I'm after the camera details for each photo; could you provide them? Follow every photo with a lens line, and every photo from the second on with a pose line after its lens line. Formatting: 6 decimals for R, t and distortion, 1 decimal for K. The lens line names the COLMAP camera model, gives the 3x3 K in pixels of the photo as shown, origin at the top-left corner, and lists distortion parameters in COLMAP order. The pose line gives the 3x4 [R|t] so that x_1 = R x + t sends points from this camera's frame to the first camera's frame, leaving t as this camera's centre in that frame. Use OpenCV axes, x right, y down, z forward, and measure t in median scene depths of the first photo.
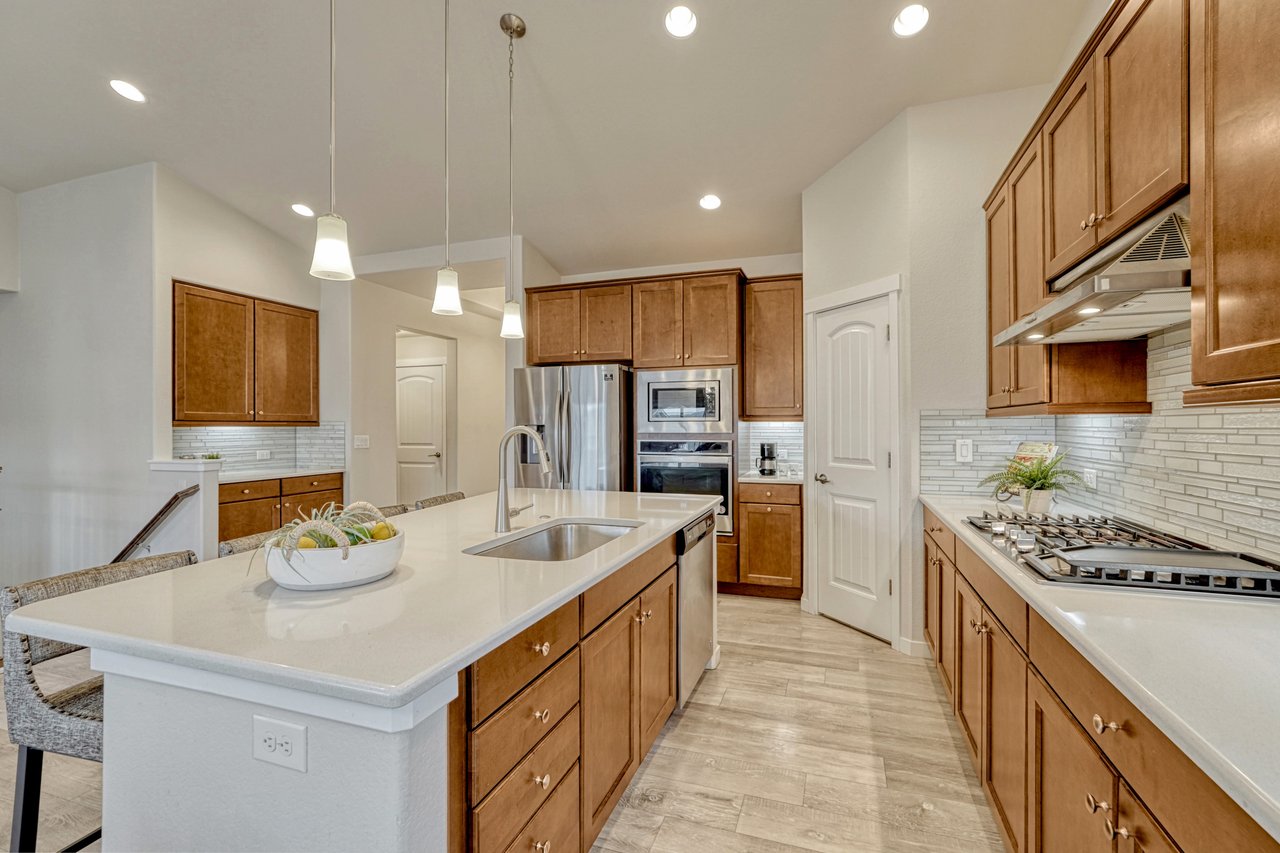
lens RADIAL K [[547.9, 0, 650.0], [0, 547.9, 426.1], [0, 0, 1]] dist [-0.002838, 0.000231]
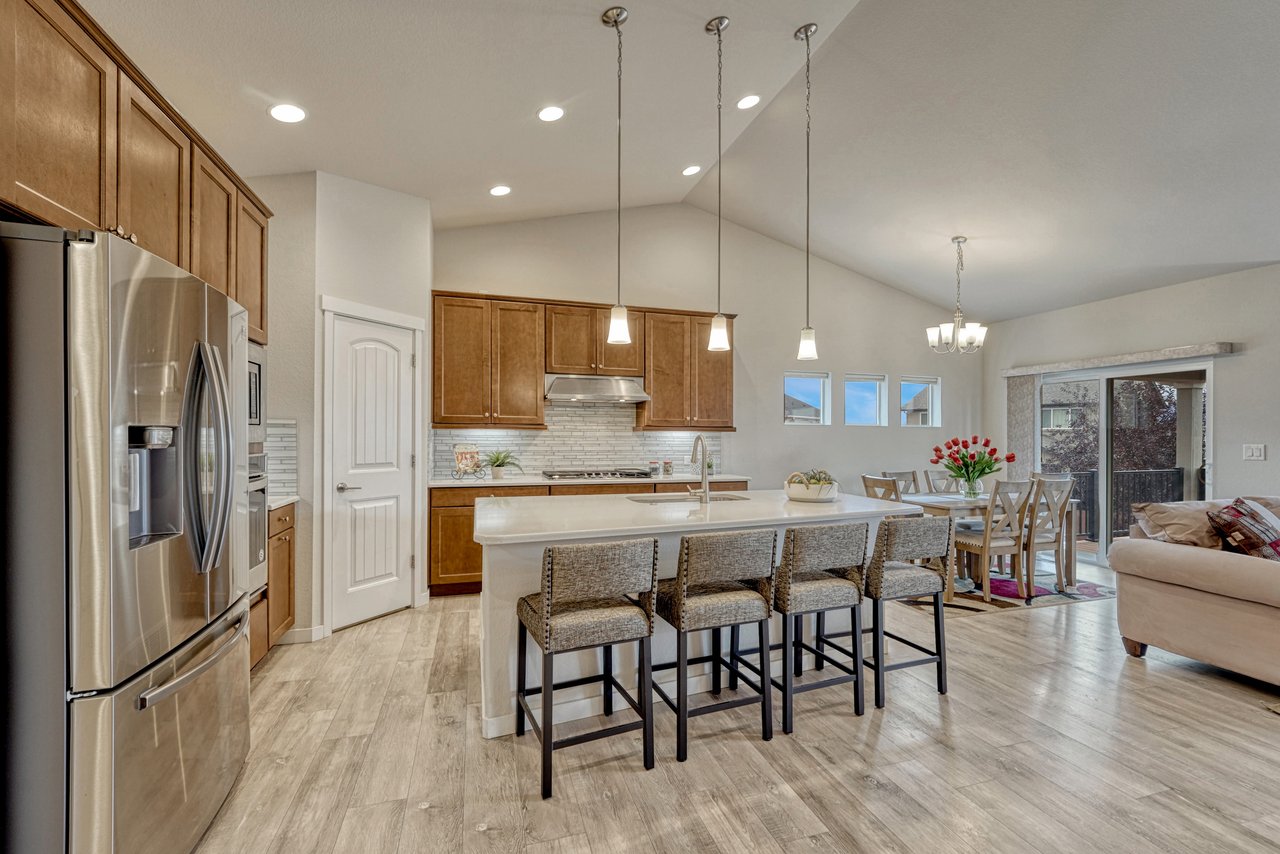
lens RADIAL K [[547.9, 0, 646.6], [0, 547.9, 433.5], [0, 0, 1]] dist [-0.002838, 0.000231]
pose [[-0.594328, -0.002200, 0.804220, -0.696203], [-0.010334, 0.999935, -0.004902, -0.000195], [-0.804157, -0.011224, -0.594312, 1.017892]]
